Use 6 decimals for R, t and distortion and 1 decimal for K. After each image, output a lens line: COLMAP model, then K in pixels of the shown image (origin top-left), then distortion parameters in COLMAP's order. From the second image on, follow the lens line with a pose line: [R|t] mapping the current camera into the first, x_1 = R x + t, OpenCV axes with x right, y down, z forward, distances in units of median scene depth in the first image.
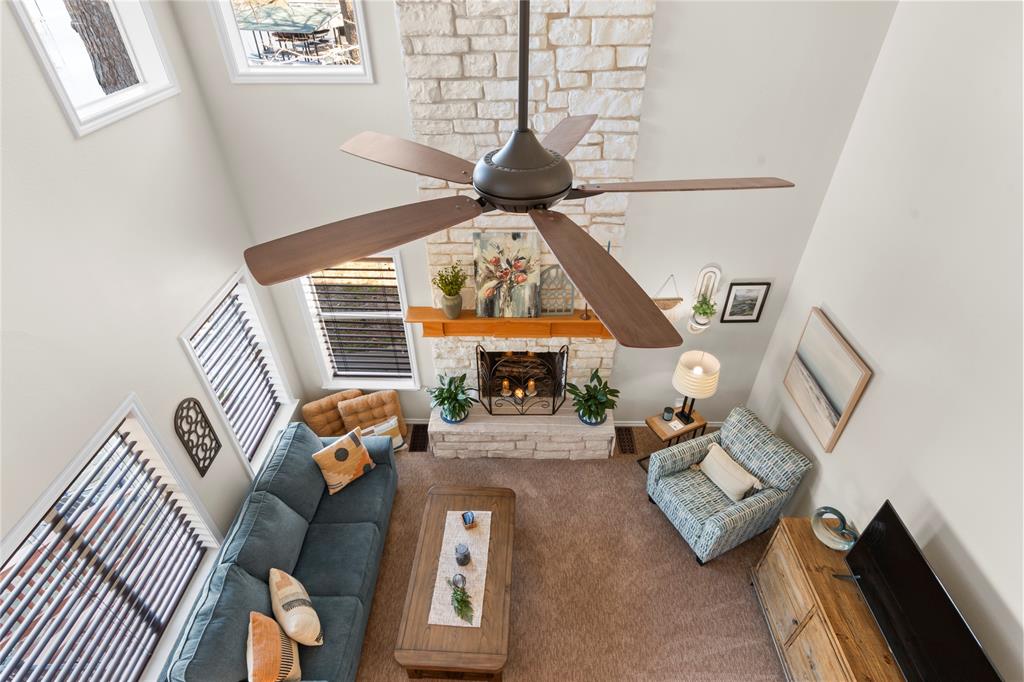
lens RADIAL K [[509.0, 0, 512.0], [0, 509.0, 341.0], [0, 0, 1]] dist [0.000971, 0.000190]
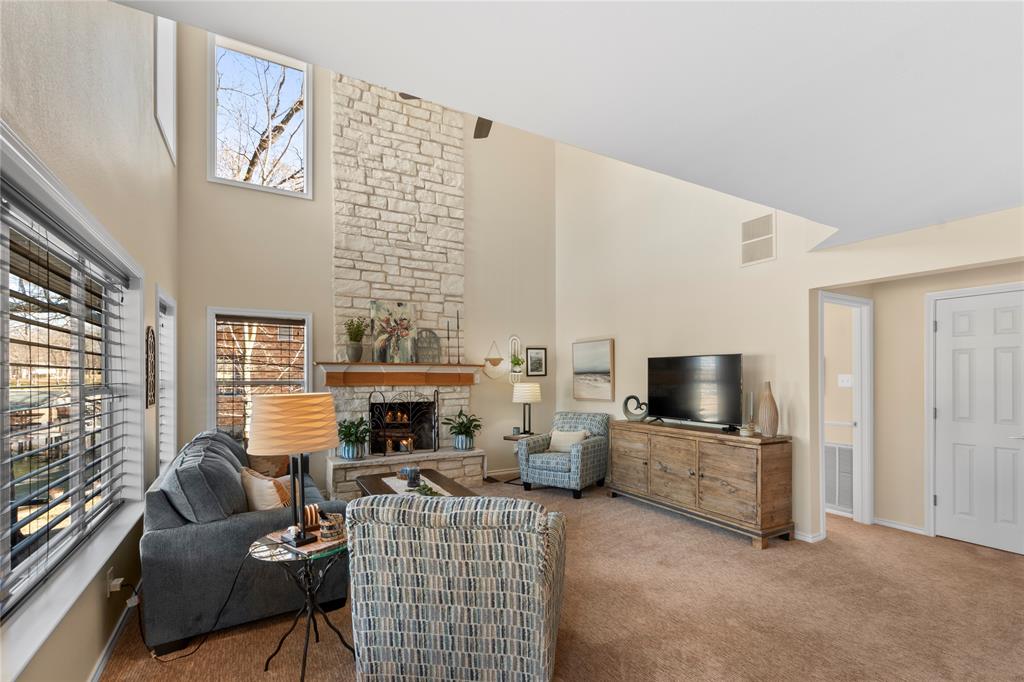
lens RADIAL K [[452.4, 0, 511.5], [0, 452.4, 374.7], [0, 0, 1]] dist [0.000025, -0.000019]
pose [[0.856168, 0.005153, 0.516672, -0.392042], [0.310372, 0.794318, -0.522234, 0.747352], [-0.413093, 0.607481, 0.678470, 0.075194]]
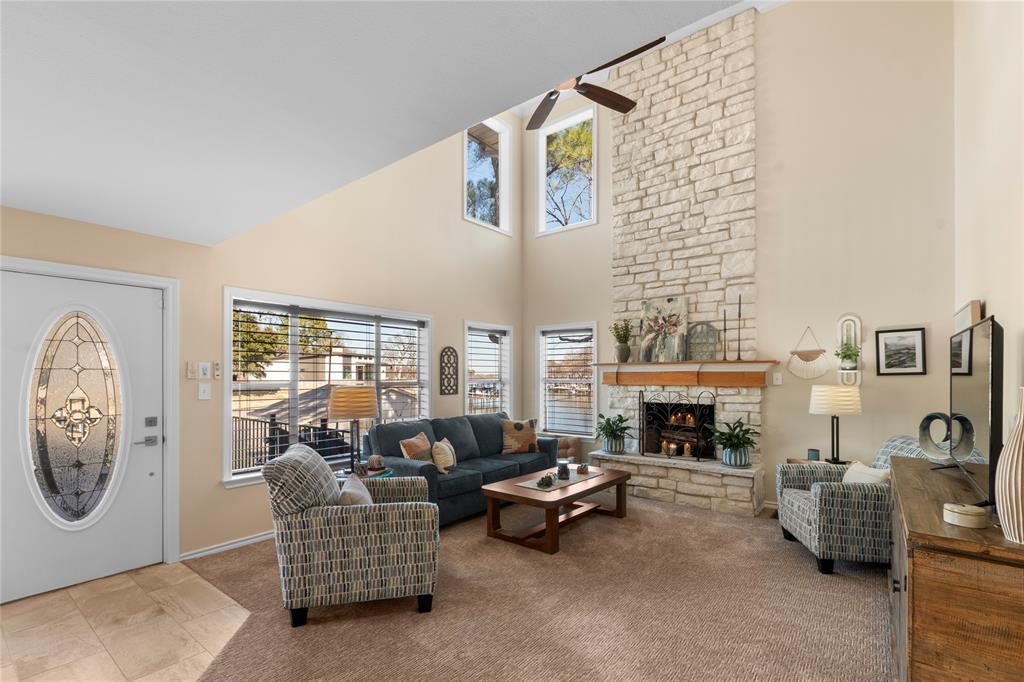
lens RADIAL K [[457.4, 0, 515.1], [0, 457.4, 374.0], [0, 0, 1]] dist [0.001883, 0.000101]
pose [[0.800133, -0.000426, -0.599823, 0.421479], [-0.363498, 0.795113, -0.485452, 0.728640], [0.477134, 0.606461, 0.636042, 0.093570]]
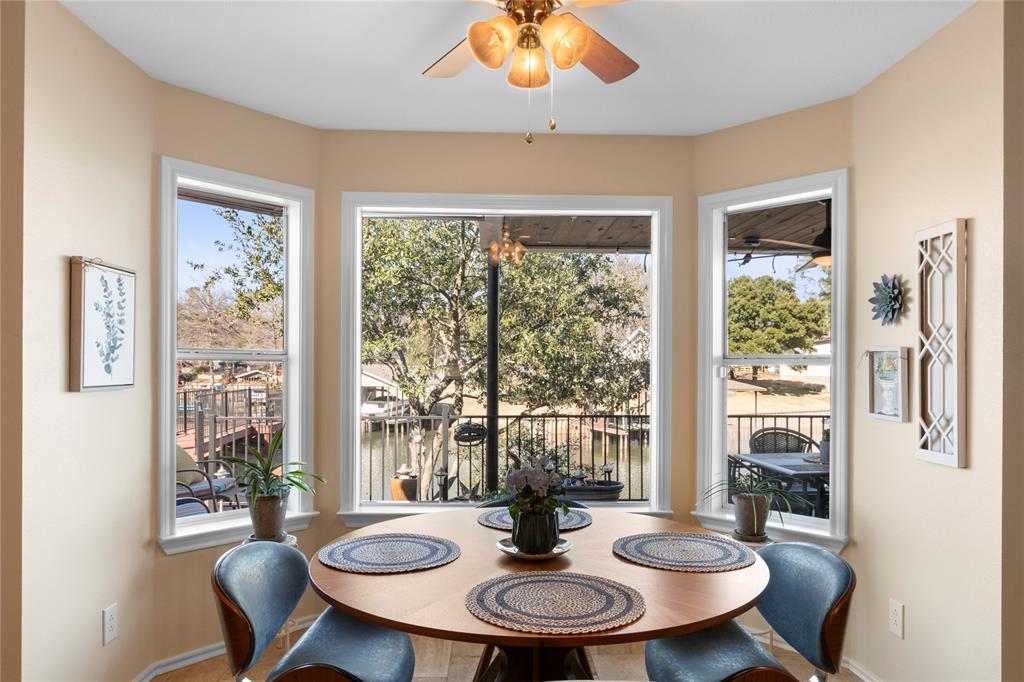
lens RADIAL K [[672.8, 0, 512.9], [0, 672.8, 368.3], [0, 0, 1]] dist [0.000680, 0.000469]
pose [[0.047311, 0.003702, -0.998873, -0.080692], [-0.607136, 0.794179, -0.025813, 0.987320], [0.793188, 0.607673, 0.039821, -0.193569]]
